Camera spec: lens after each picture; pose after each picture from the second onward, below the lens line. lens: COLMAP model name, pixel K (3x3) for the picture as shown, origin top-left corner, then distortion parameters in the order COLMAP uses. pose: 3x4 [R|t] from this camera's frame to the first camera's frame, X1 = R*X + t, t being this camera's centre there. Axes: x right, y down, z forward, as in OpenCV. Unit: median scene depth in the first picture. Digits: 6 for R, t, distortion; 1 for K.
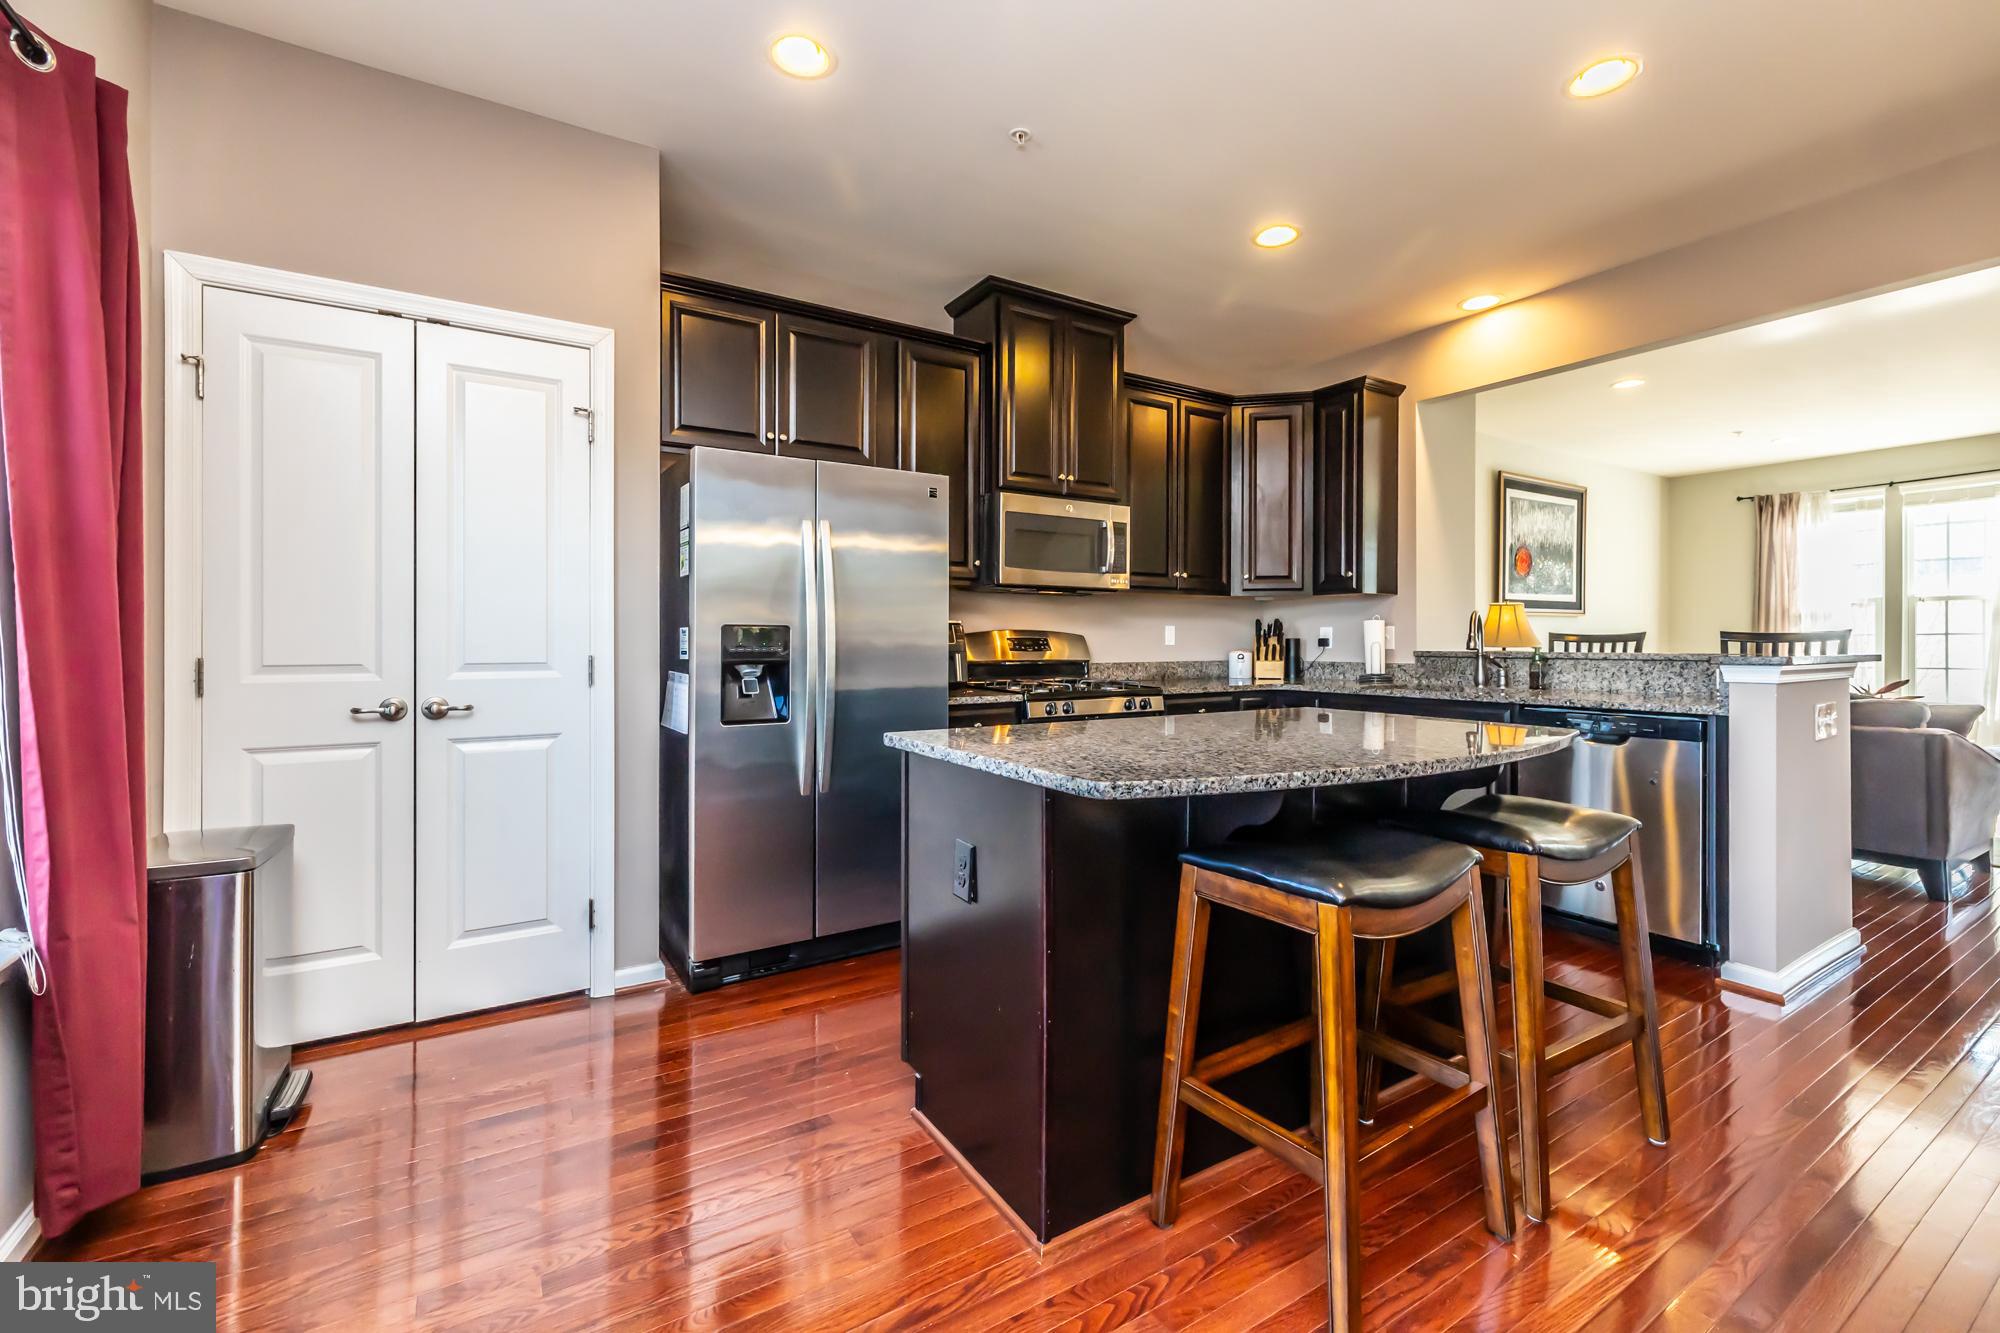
lens RADIAL K [[836.1, 0, 1000.6], [0, 836.1, 644.6], [0, 0, 1]] dist [0.001036, 0.000094]
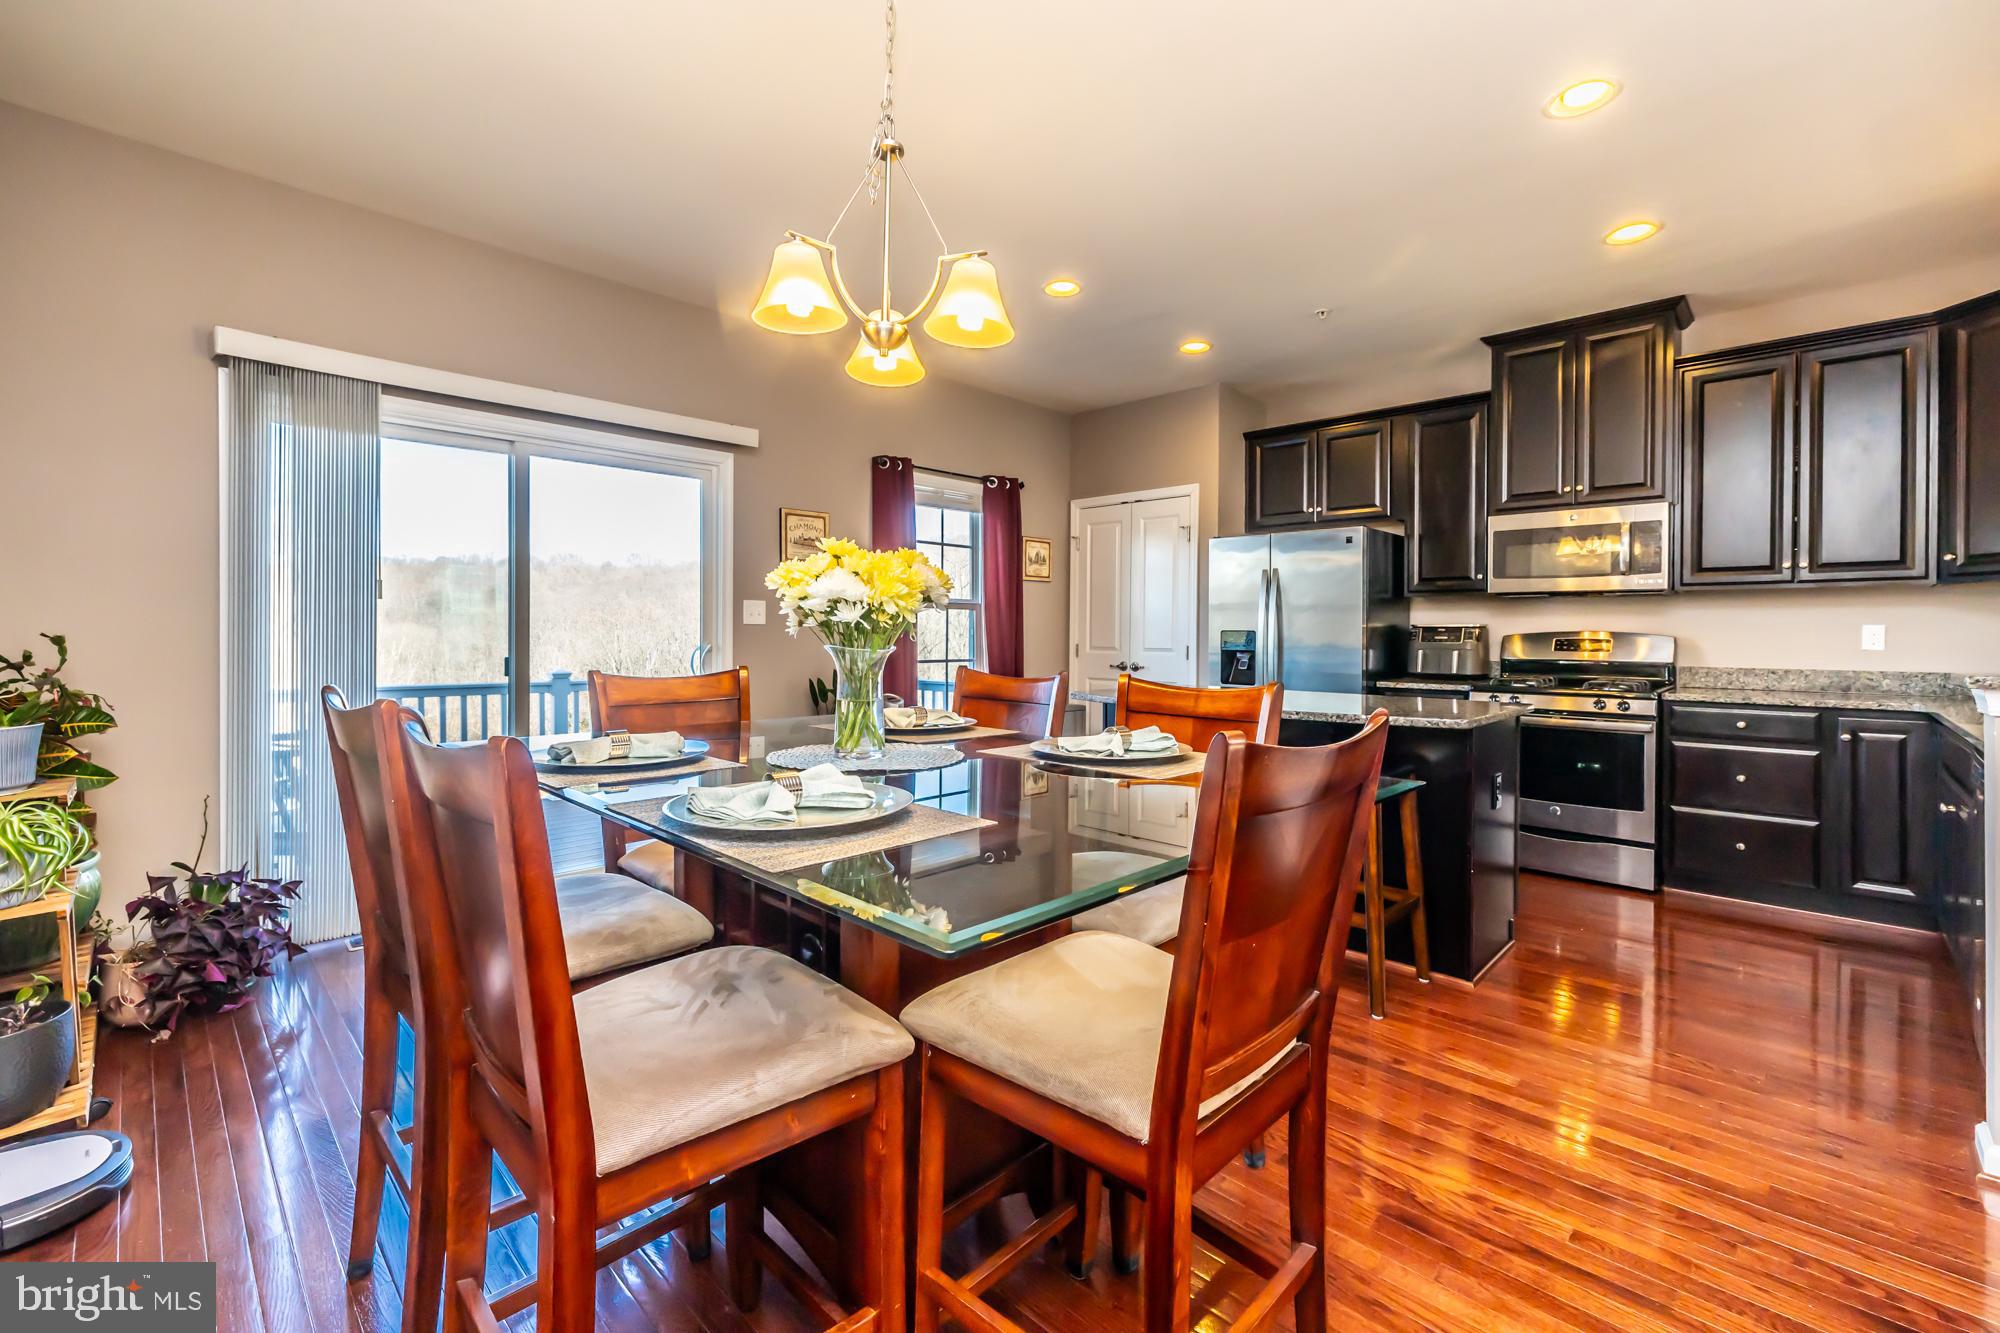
lens RADIAL K [[835.1, 0, 995.3], [0, 835.1, 630.0], [0, 0, 1]] dist [-0.001644, -0.000262]
pose [[0.237282, -0.001144, -0.971440, 0.793355], [-0.009863, 0.999945, -0.003587, -0.007559], [0.971391, 0.010432, 0.237258, 0.031051]]
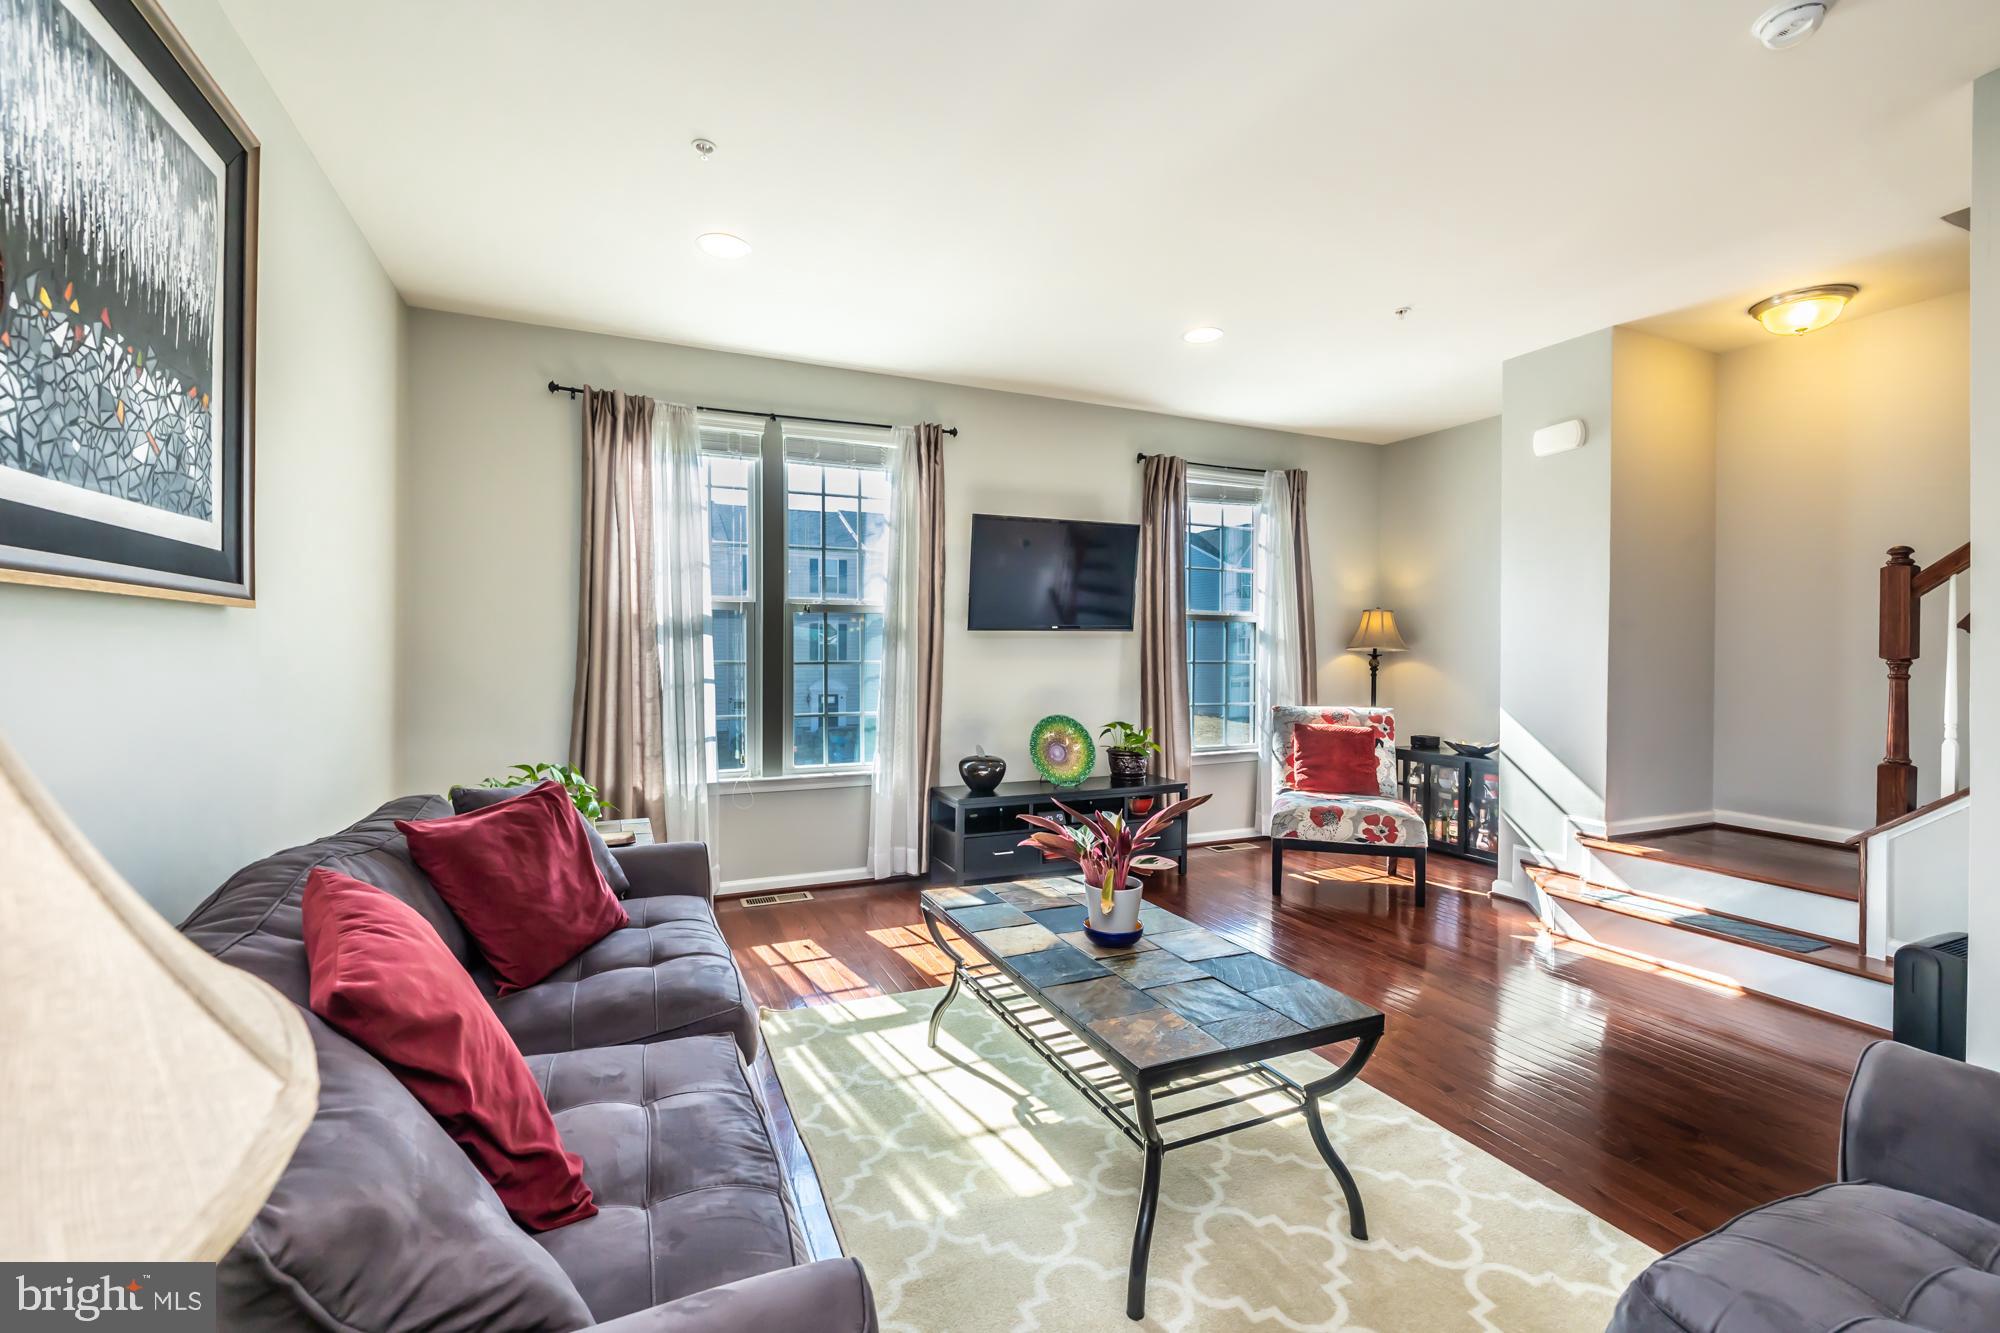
lens RADIAL K [[837.6, 0, 993.8], [0, 837.6, 653.9], [0, 0, 1]] dist [-0.001392, -0.000400]
pose [[0.140449, -0.001242, 0.990087, 0.729021], [0.000774, 0.999999, 0.001145, -0.030029], [-0.990088, 0.000606, 0.140450, 1.141645]]
